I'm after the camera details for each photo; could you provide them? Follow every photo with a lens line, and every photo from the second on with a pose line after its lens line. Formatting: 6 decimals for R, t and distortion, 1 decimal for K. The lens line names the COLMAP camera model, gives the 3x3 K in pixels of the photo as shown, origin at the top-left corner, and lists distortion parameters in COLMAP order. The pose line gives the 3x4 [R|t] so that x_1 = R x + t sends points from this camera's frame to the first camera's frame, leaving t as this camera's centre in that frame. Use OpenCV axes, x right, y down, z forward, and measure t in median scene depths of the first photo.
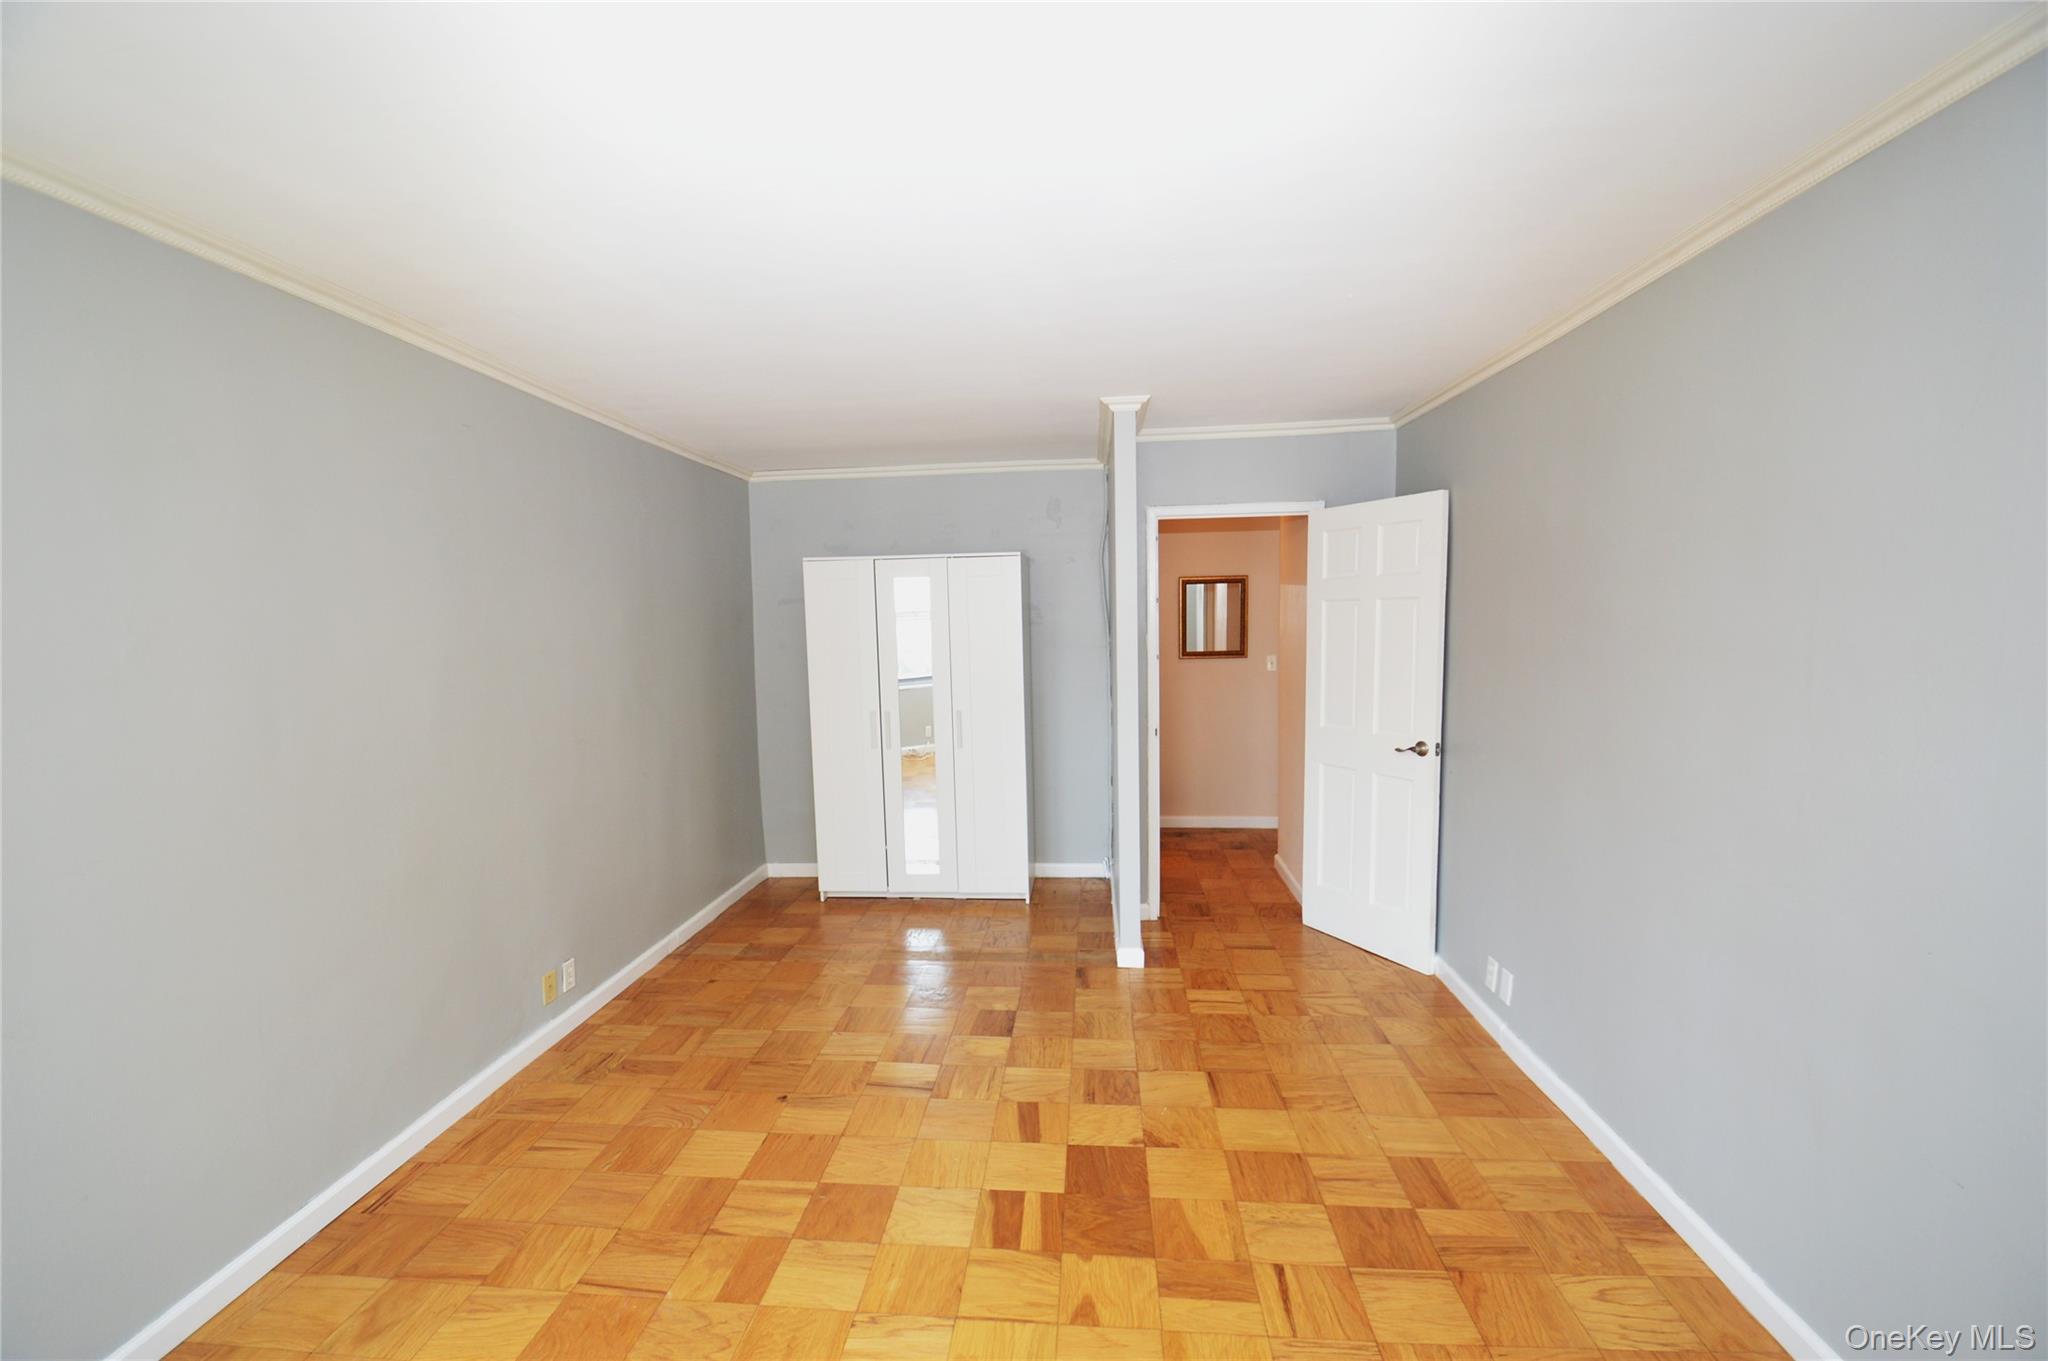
lens RADIAL K [[903.6, 0, 1021.1], [0, 903.6, 683.7], [0, 0, 1]] dist [0.003857, -0.001027]
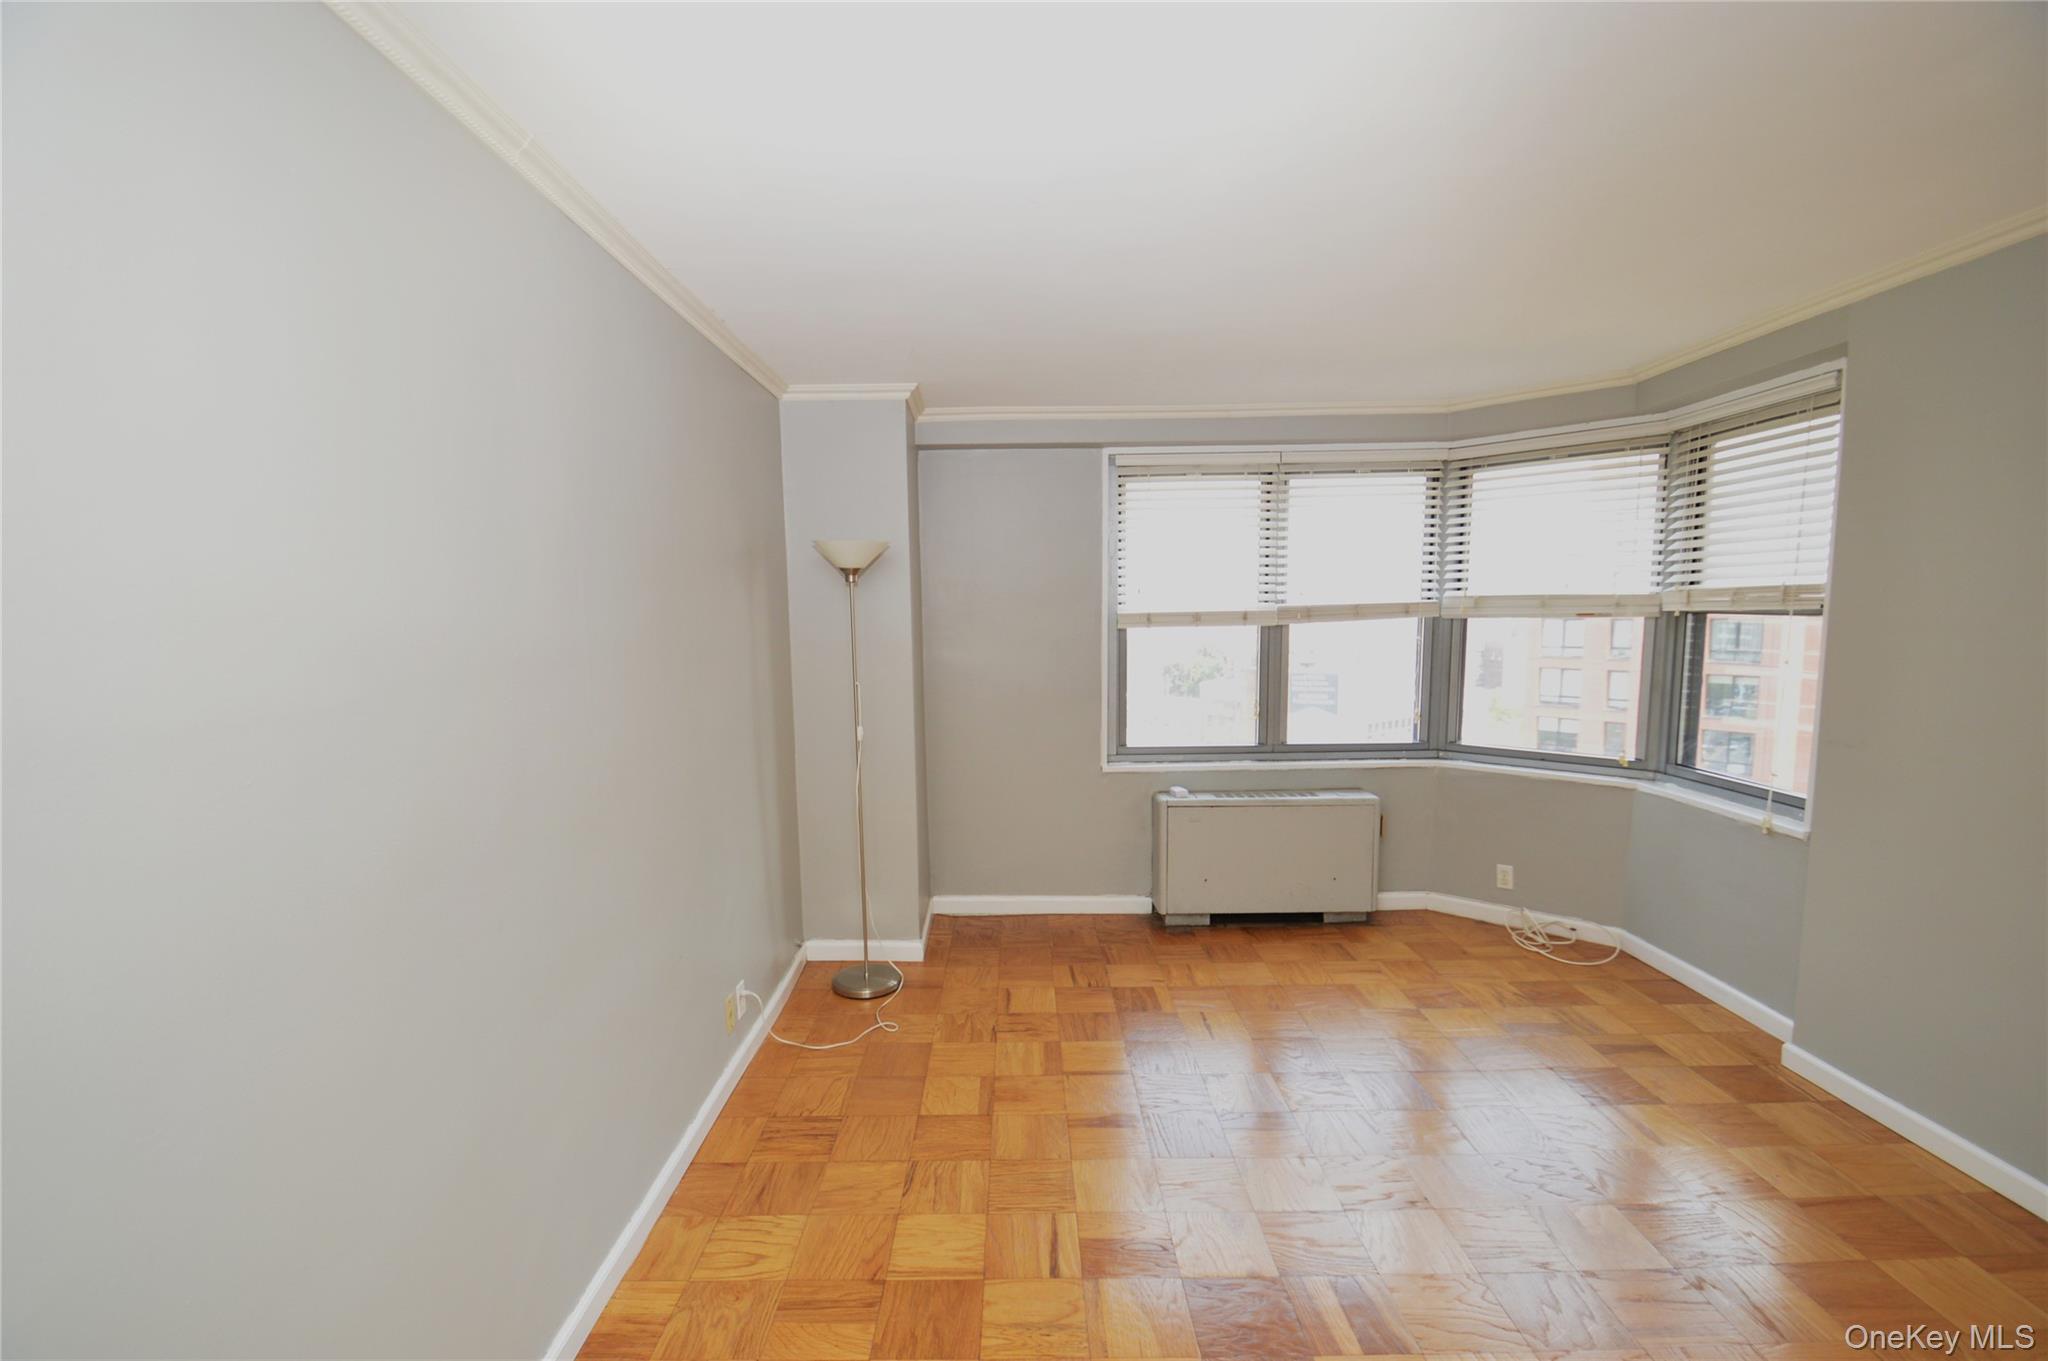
lens RADIAL K [[903.6, 0, 1021.7], [0, 903.6, 694.3], [0, 0, 1]] dist [0.003857, -0.001027]
pose [[-0.995470, 0.038804, -0.086801, 0.381695], [0.024303, 0.986449, 0.162261, -0.126130], [0.091921, 0.159416, -0.982923, 1.860119]]
